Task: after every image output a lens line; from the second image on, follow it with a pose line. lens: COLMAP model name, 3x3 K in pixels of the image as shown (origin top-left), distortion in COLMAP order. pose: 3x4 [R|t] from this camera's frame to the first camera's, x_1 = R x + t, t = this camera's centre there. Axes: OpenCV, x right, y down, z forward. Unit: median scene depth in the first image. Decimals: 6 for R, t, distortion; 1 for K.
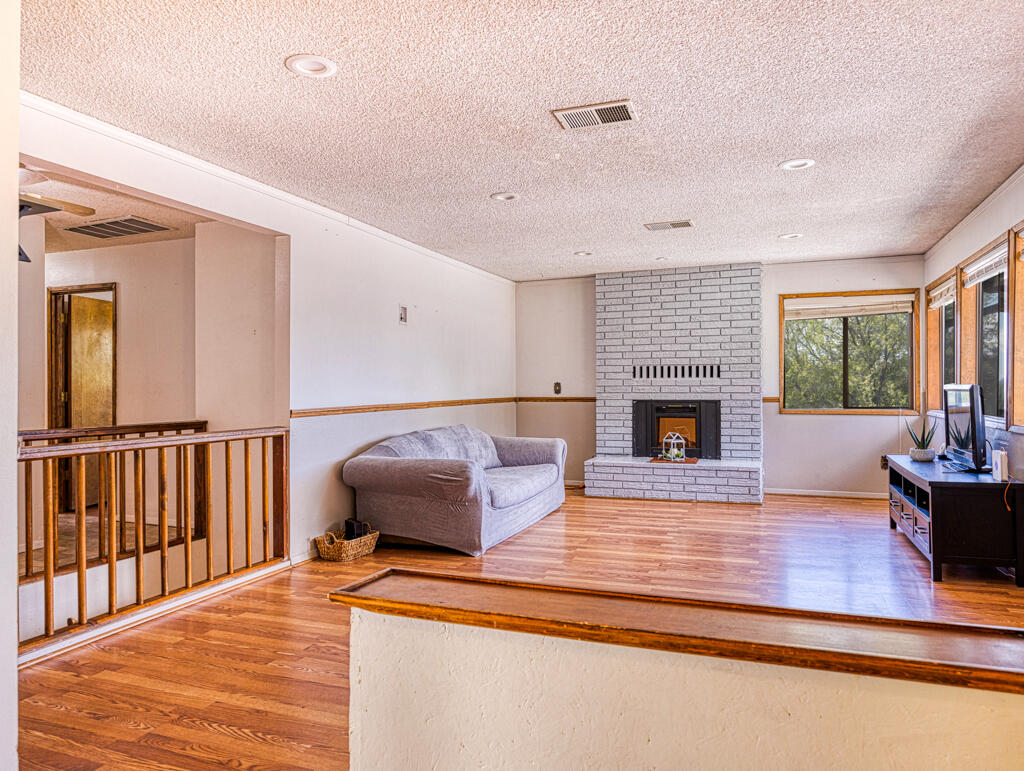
lens RADIAL K [[676.5, 0, 515.7], [0, 676.5, 386.1], [0, 0, 1]] dist [0.002235, 0.001308]
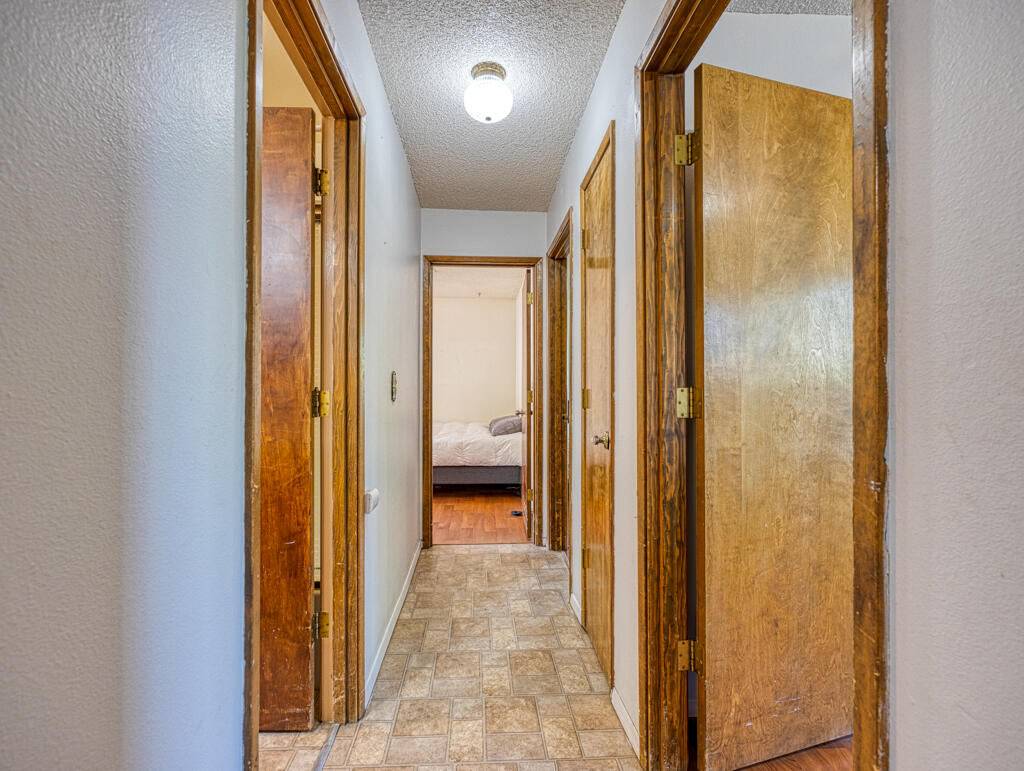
lens RADIAL K [[482.6, 0, 512.3], [0, 482.6, 386.3], [0, 0, 1]] dist [0.017029, 0.000008]
pose [[0.428418, -0.006145, -0.903560, -0.503760], [0.005020, 0.999978, -0.004420, 0.008801], [0.903567, -0.002642, 0.428439, 0.839980]]
